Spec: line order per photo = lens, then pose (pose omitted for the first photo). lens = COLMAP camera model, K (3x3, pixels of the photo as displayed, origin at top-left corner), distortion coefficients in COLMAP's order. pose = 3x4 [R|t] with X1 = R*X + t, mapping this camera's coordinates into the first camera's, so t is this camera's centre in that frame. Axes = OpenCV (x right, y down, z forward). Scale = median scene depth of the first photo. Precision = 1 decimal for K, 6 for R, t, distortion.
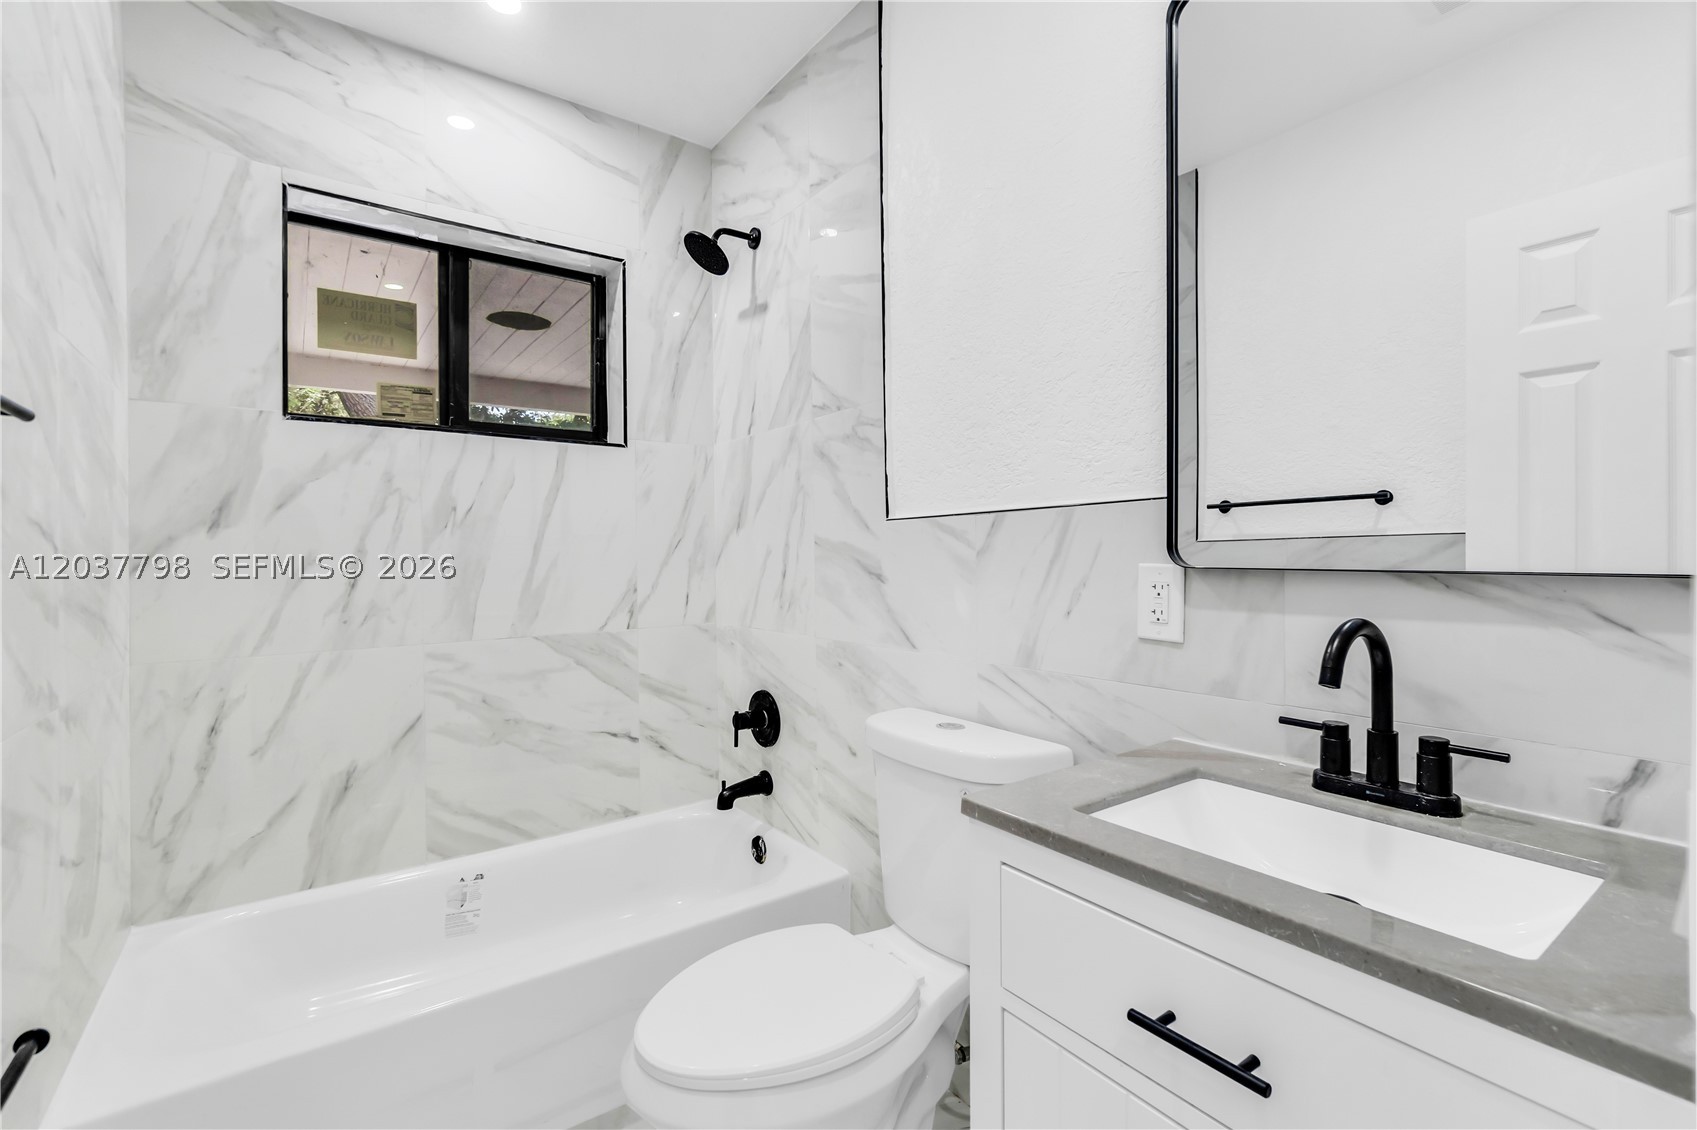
lens RADIAL K [[741.6, 0, 824.5], [0, 741.6, 553.2], [0, 0, 1]] dist [-0.000048, 0.000668]
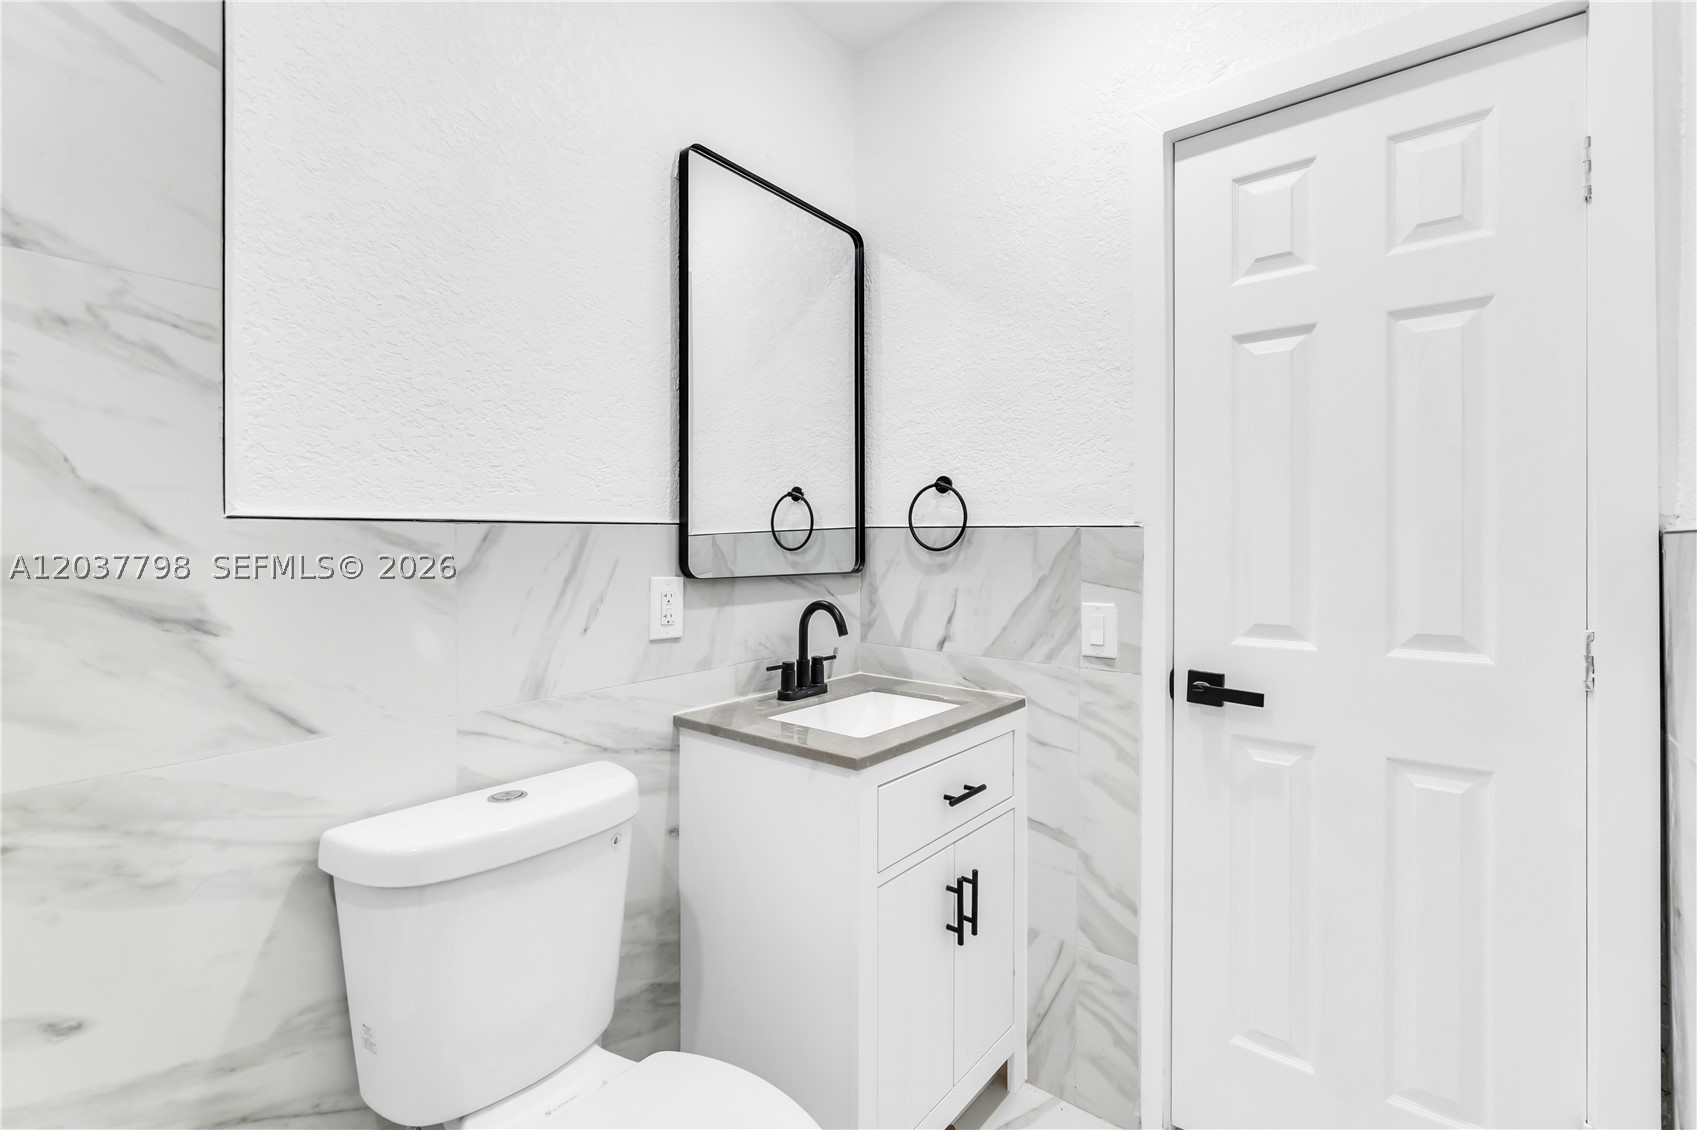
lens RADIAL K [[741.6, 0, 824.5], [0, 741.6, 553.2], [0, 0, 1]] dist [-0.000048, 0.000668]
pose [[-0.258204, 0.001536, 0.966089, -0.721783], [0.006984, 0.999976, 0.000276, -0.021036], [-0.966065, 0.006819, -0.258208, 0.946057]]
